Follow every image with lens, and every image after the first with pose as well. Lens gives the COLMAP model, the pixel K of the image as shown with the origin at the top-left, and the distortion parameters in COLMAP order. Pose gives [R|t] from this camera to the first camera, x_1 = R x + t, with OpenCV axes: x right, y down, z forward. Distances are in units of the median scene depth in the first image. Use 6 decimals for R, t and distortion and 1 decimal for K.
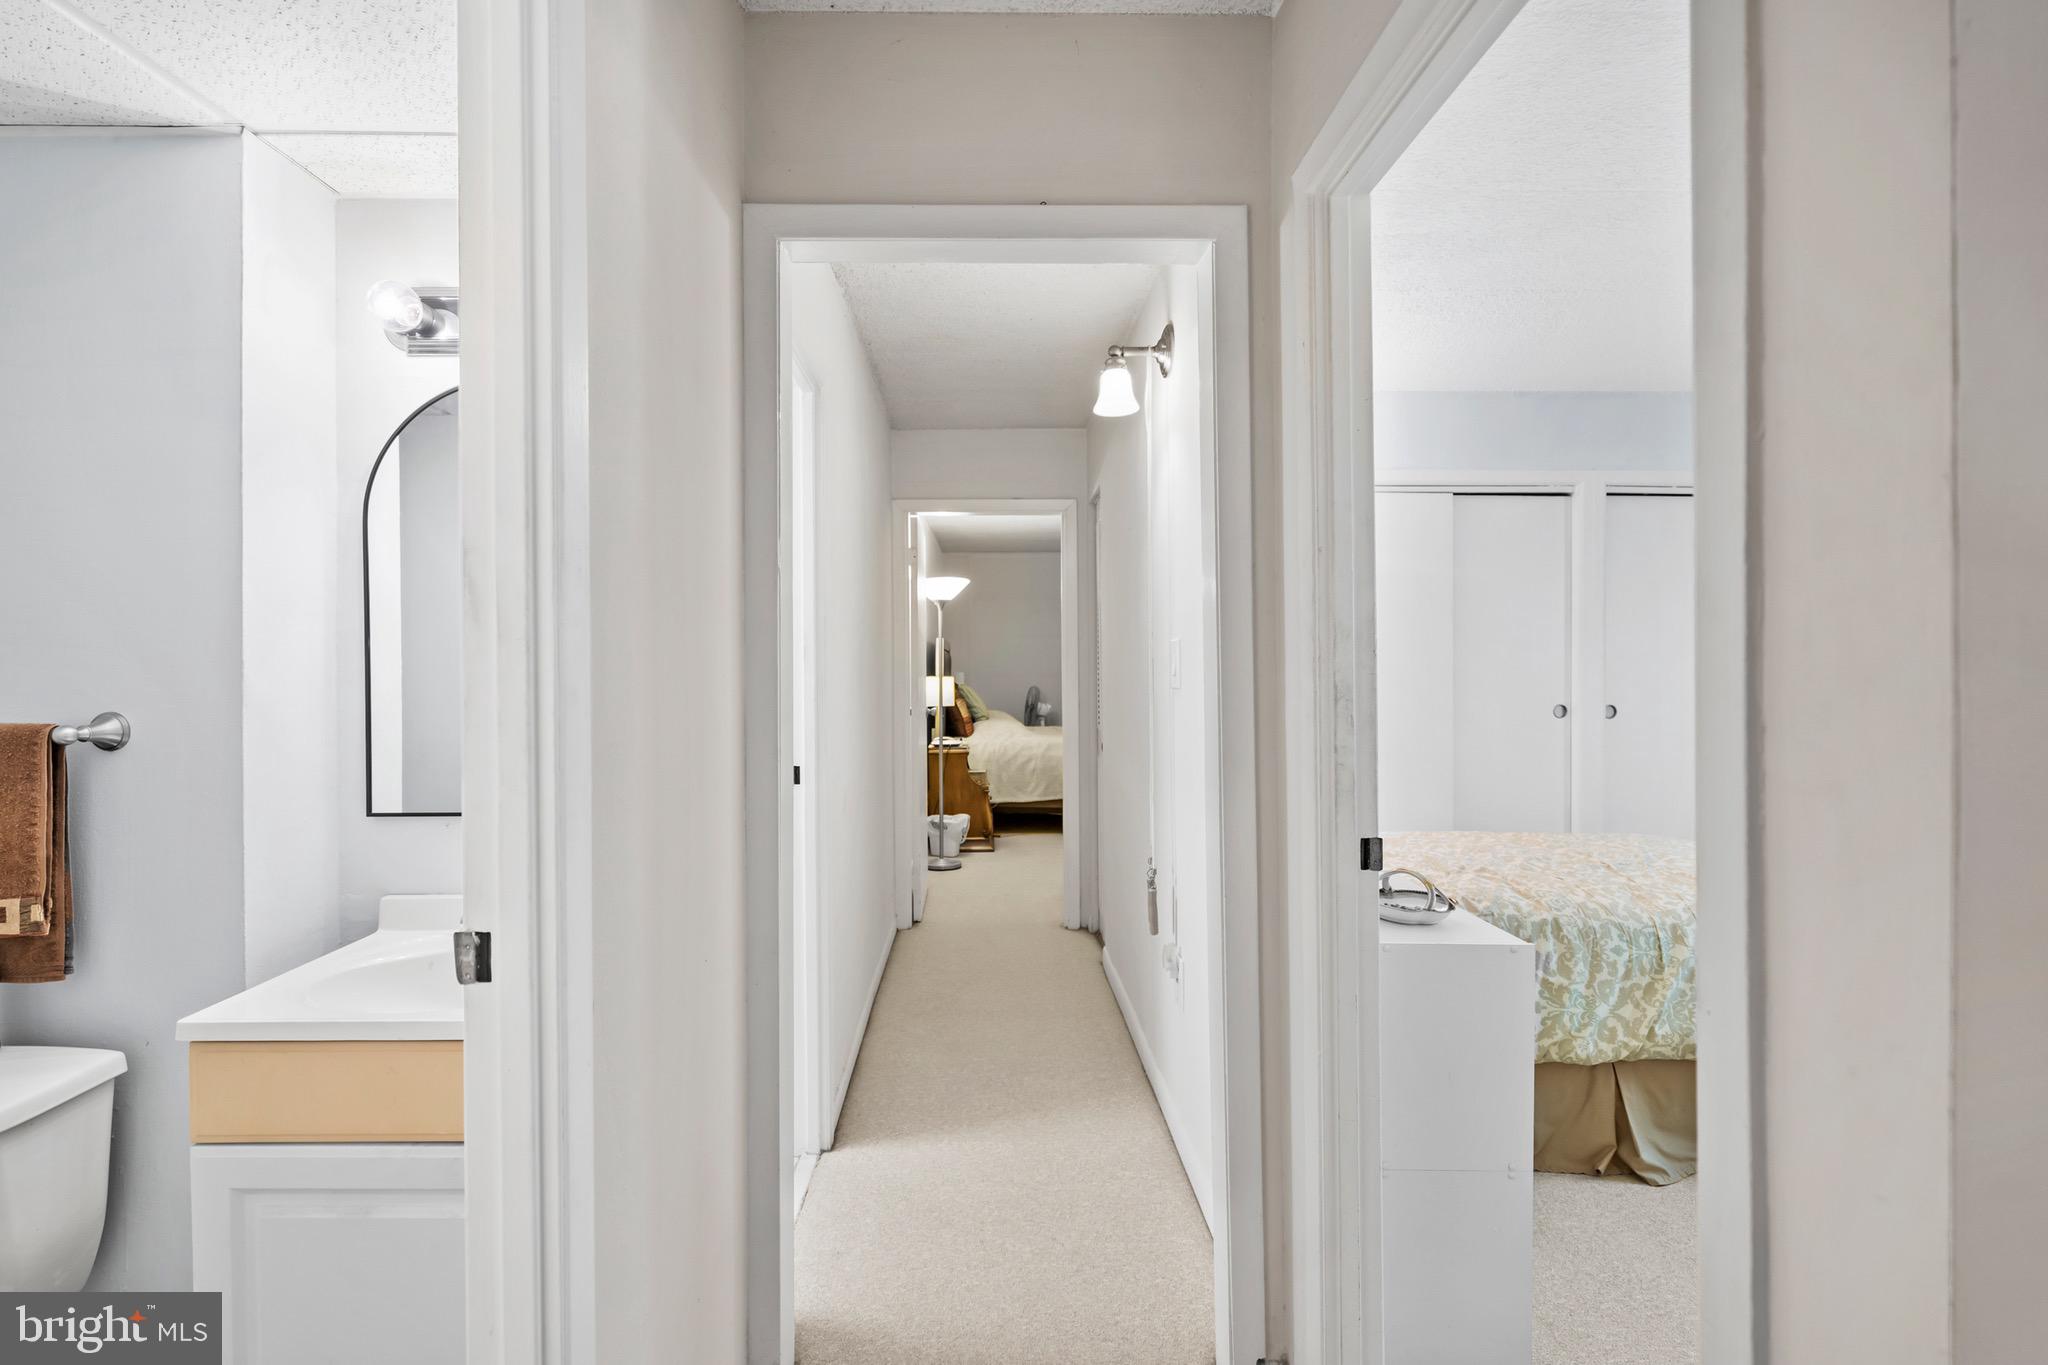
lens RADIAL K [[935.5, 0, 998.7], [0, 935.5, 664.9], [0, 0, 1]] dist [-0.000797, -0.000045]
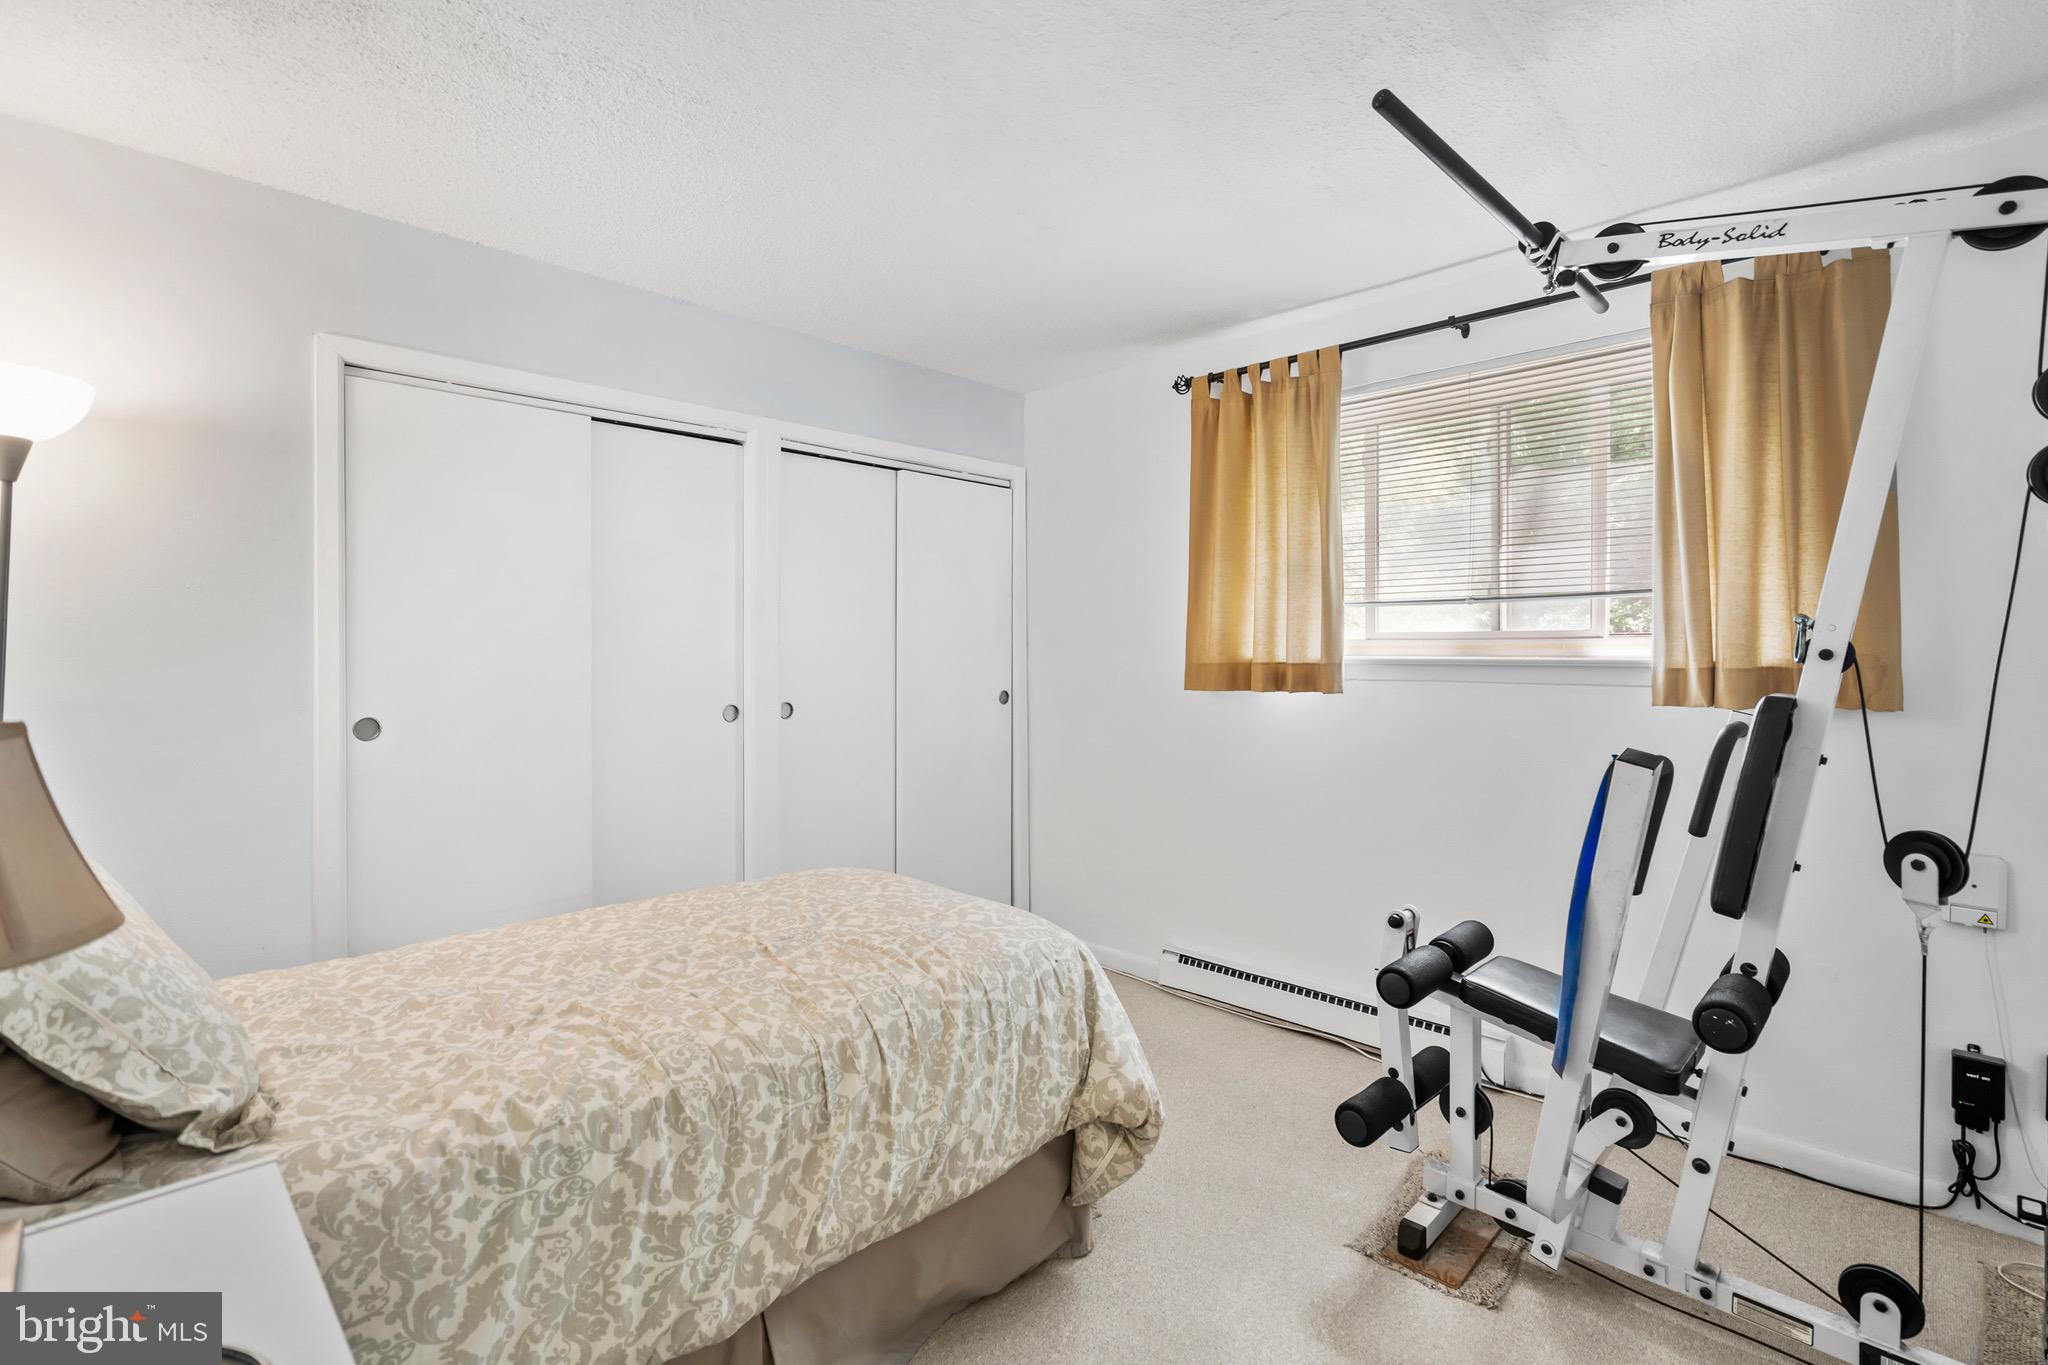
lens RADIAL K [[944.8, 0, 1029.4], [0, 944.8, 647.7], [0, 0, 1]] dist [-0.000022, 0.000691]
pose [[0.693633, -0.003924, 0.720318, 0.332424], [0.008435, 0.999961, -0.002674, -0.002833], [-0.720279, 0.007931, 0.693639, 0.436690]]
